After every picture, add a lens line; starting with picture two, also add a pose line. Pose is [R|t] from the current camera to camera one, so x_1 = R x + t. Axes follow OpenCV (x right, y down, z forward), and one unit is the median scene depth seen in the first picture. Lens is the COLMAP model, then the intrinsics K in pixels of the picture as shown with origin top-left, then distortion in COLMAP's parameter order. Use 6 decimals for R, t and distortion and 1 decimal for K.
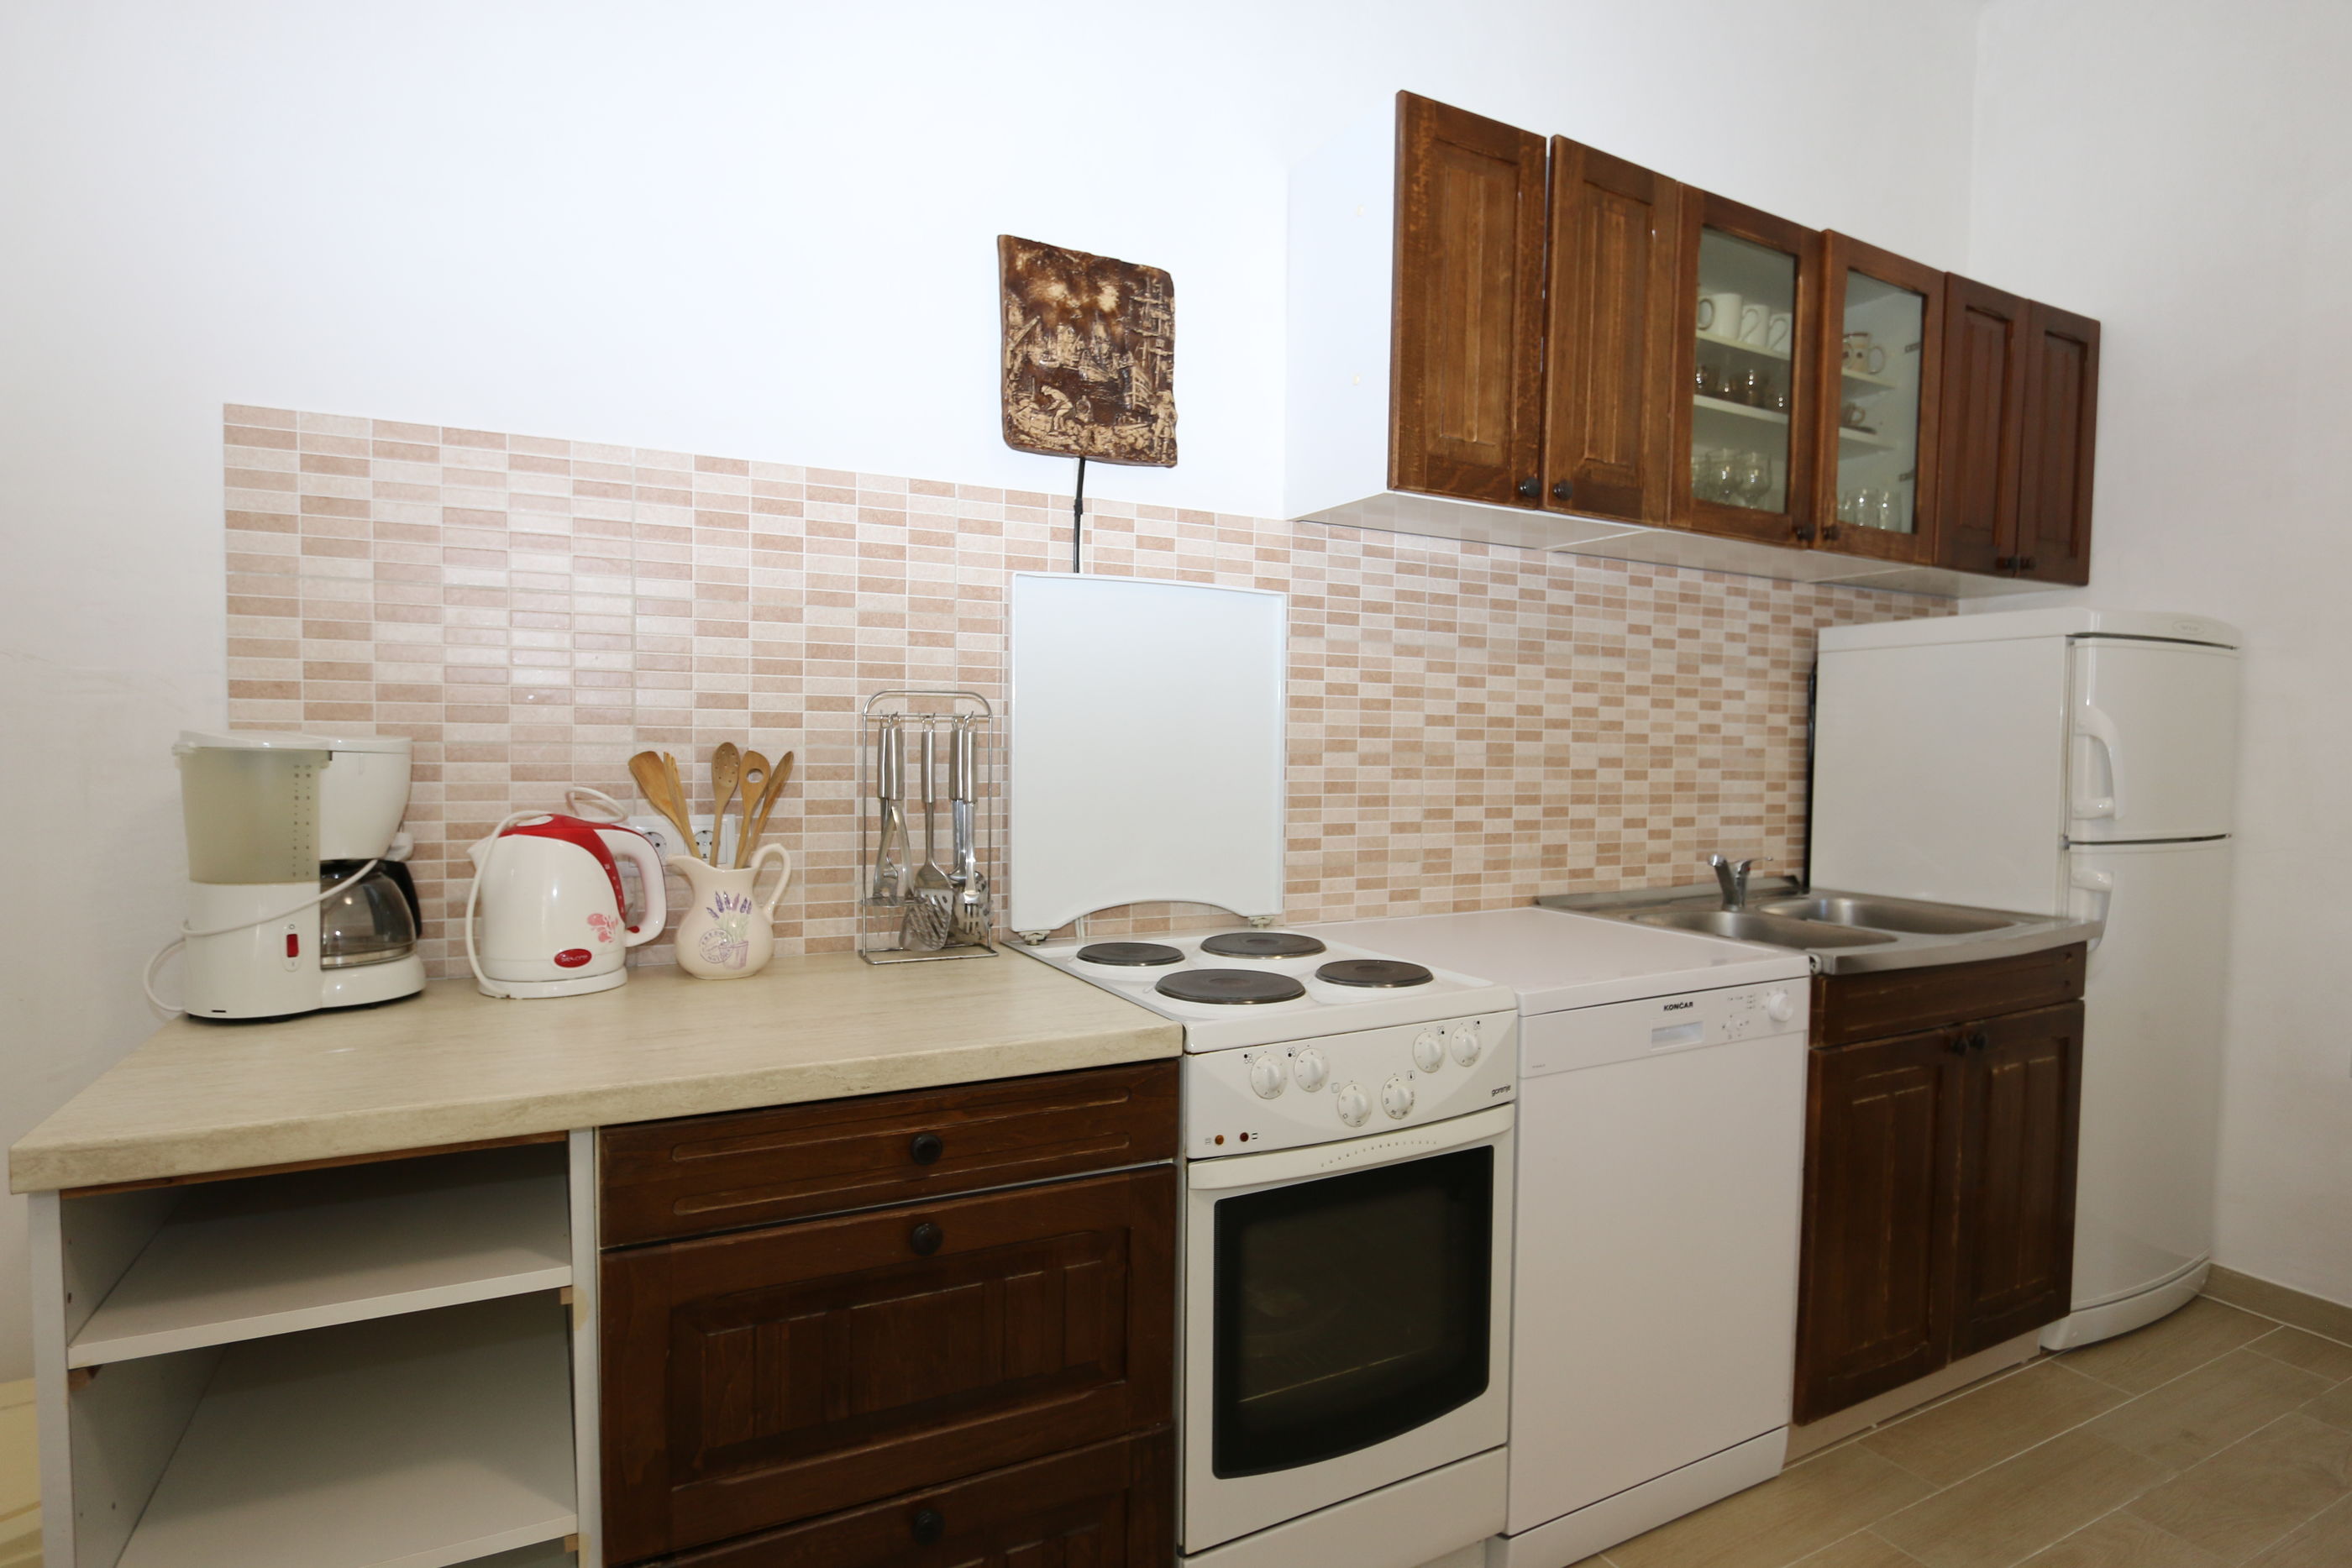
lens RADIAL K [[1232.0, 0, 1170.7], [0, 1232.0, 791.9], [0, 0, 1]] dist [-0.017916, 0.001766]
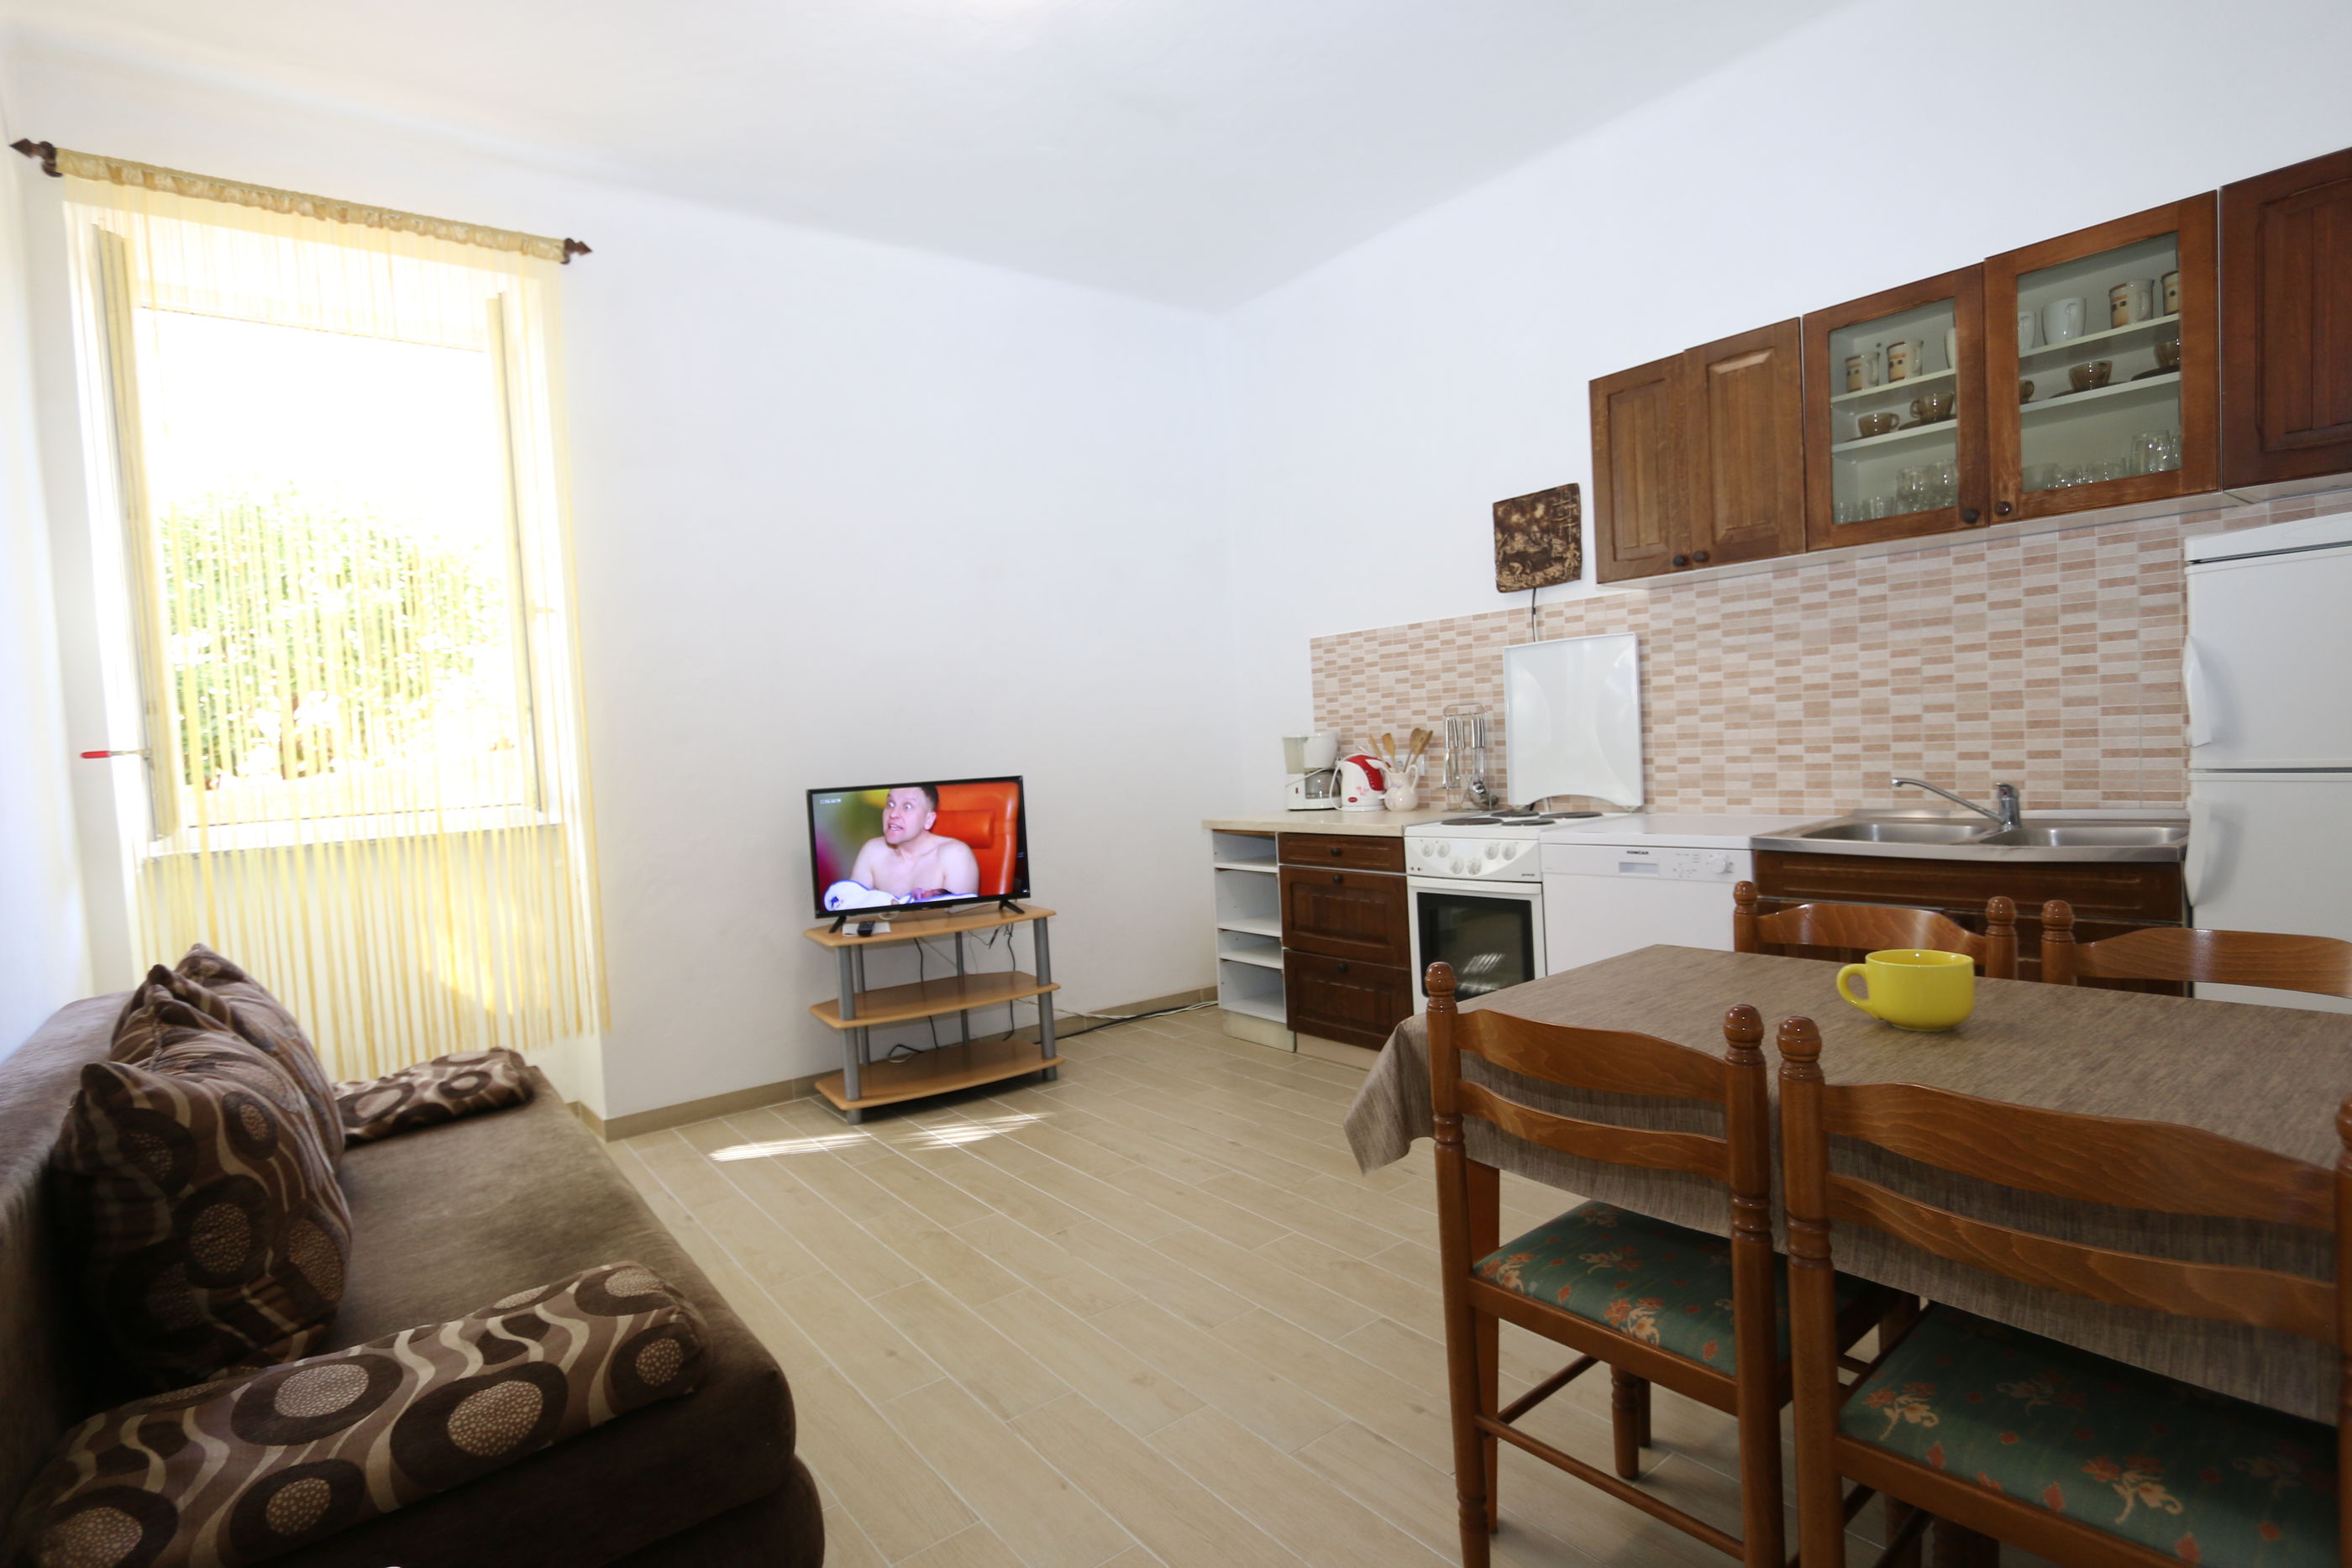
lens RADIAL K [[1132.9, 0, 1174.7], [0, 1132.9, 792.0], [0, 0, 1]] dist [-0.015456, -0.000348]
pose [[0.177186, 0.020184, -0.983970, 1.742060], [0.013762, 0.999641, 0.022983, 0.031939], [0.984081, -0.017614, 0.176845, 0.018267]]
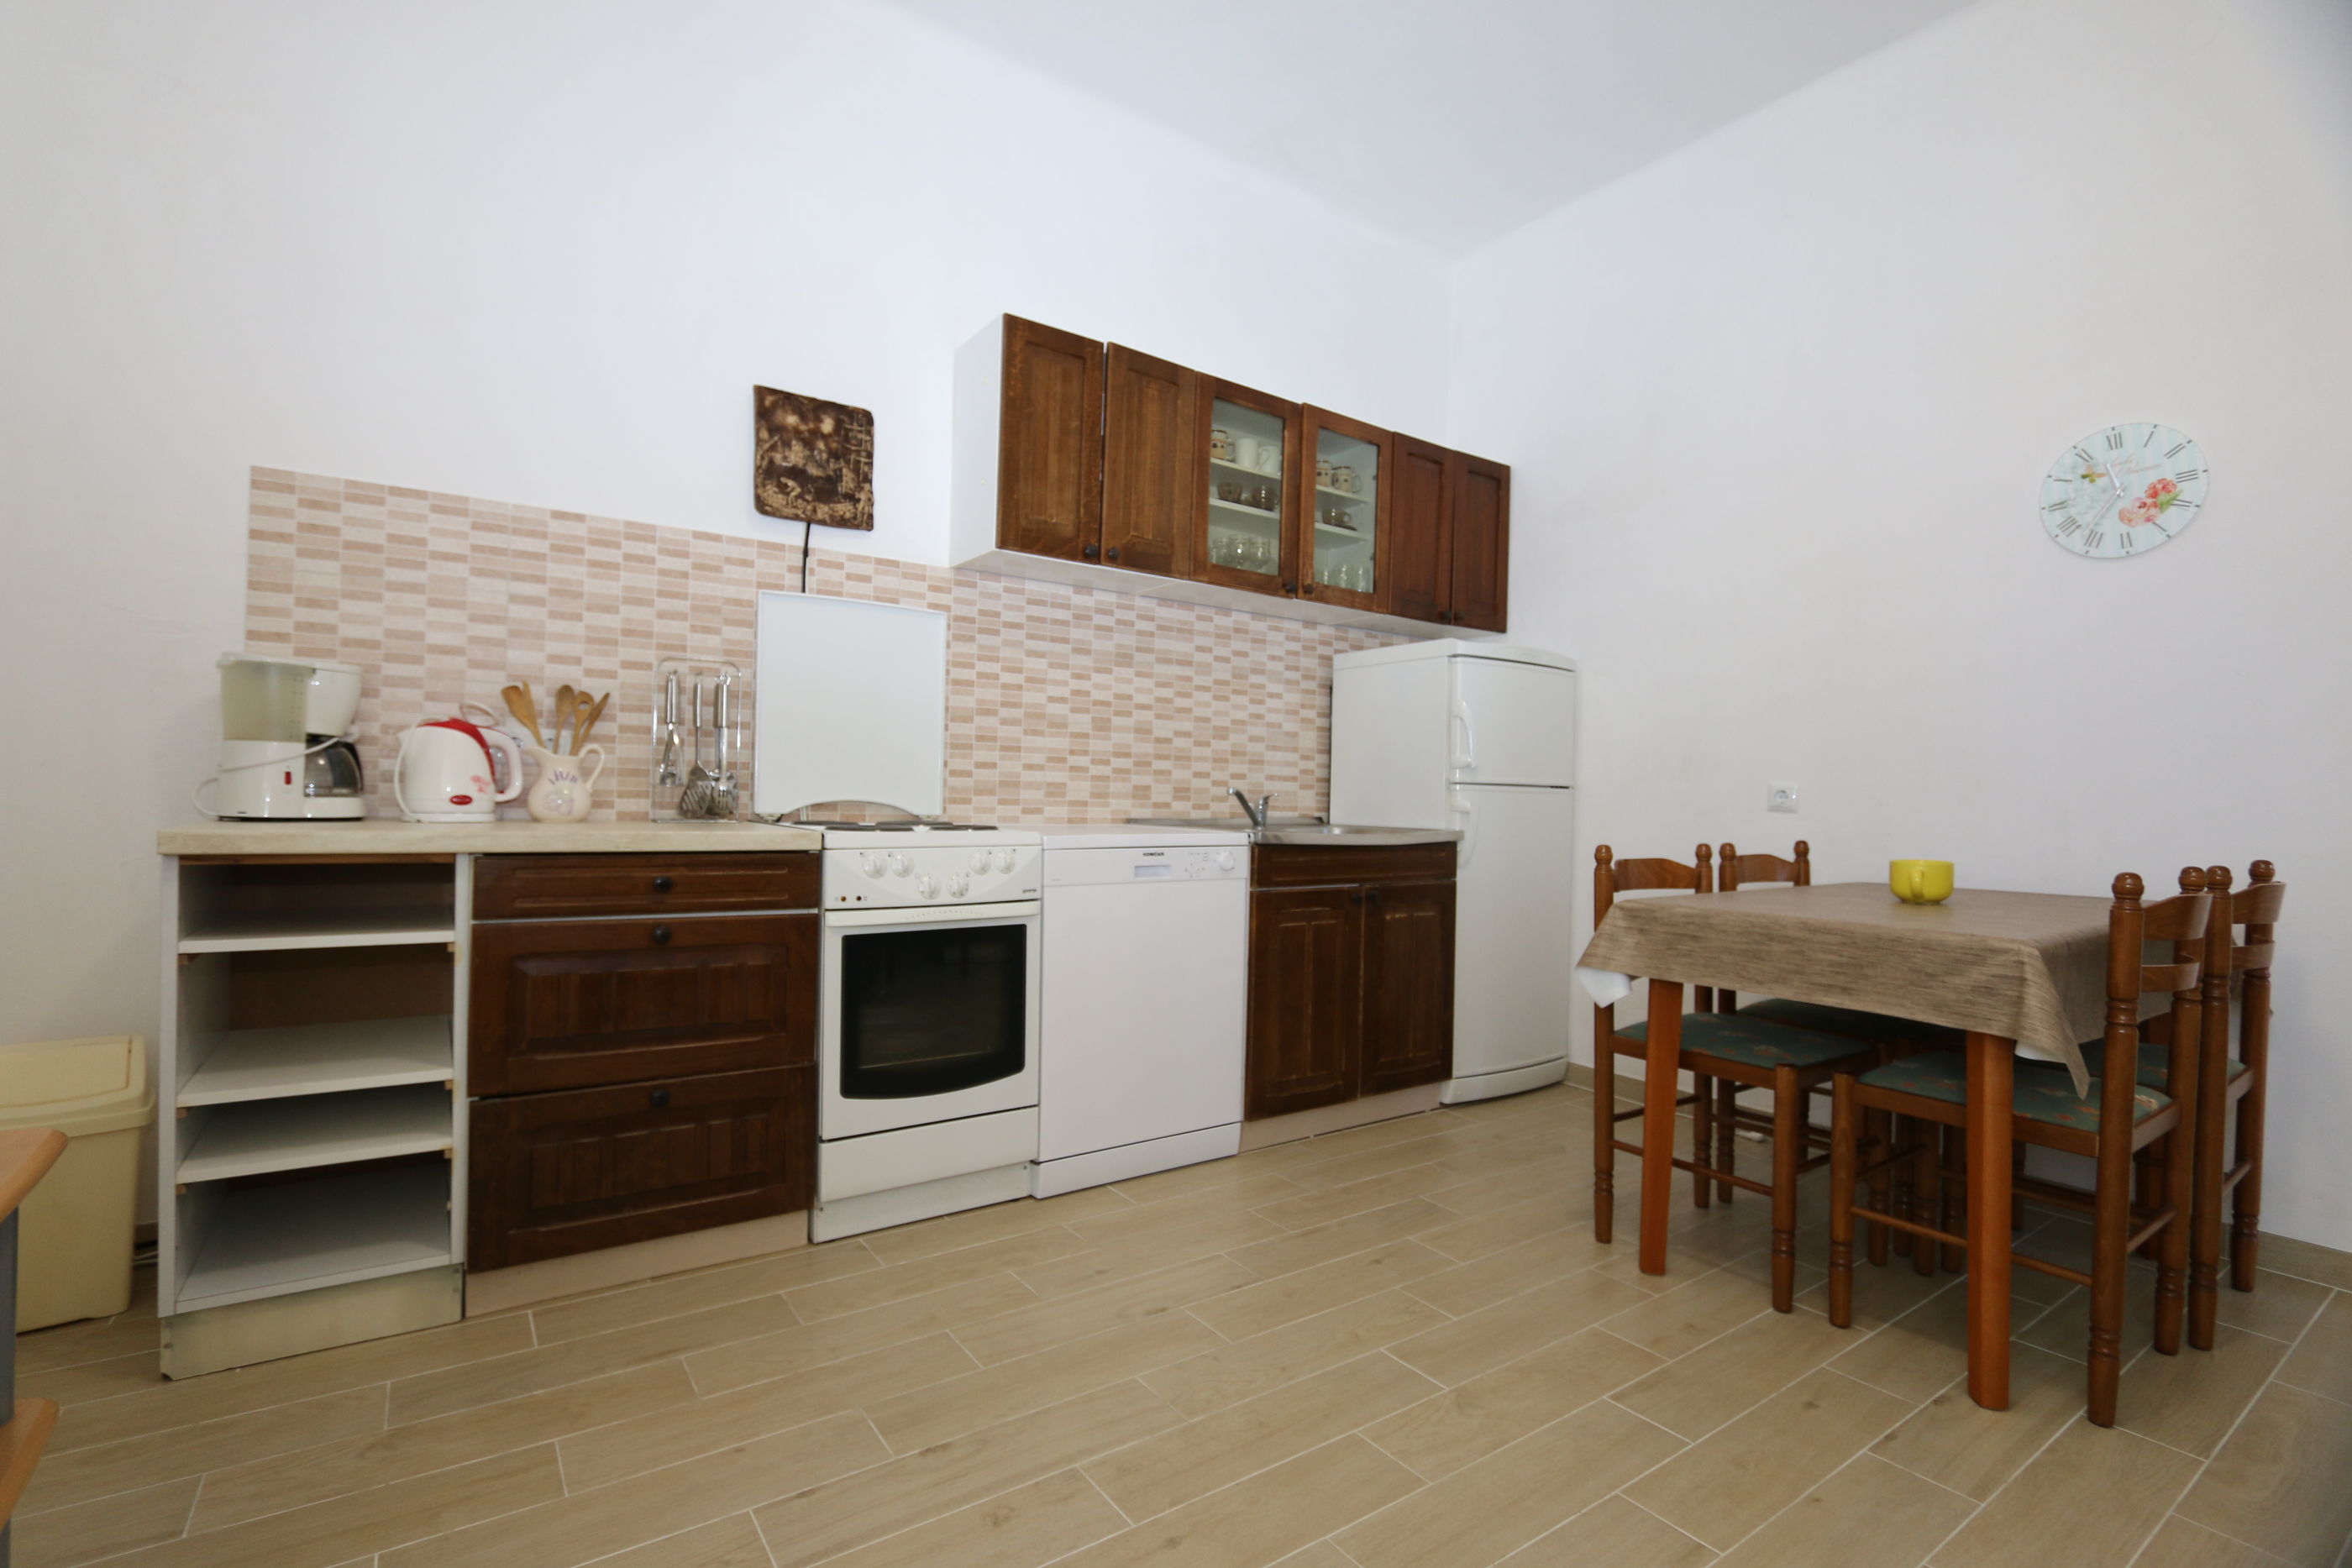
lens RADIAL K [[1093.2, 0, 1170.2], [0, 1093.2, 789.5], [0, 0, 1]] dist [-0.017341, 0.002809]
pose [[0.992259, 0.011759, 0.123625, 0.221310], [-0.006133, 0.998932, -0.045794, 0.137804], [-0.124032, 0.044681, 0.991272, -0.450733]]
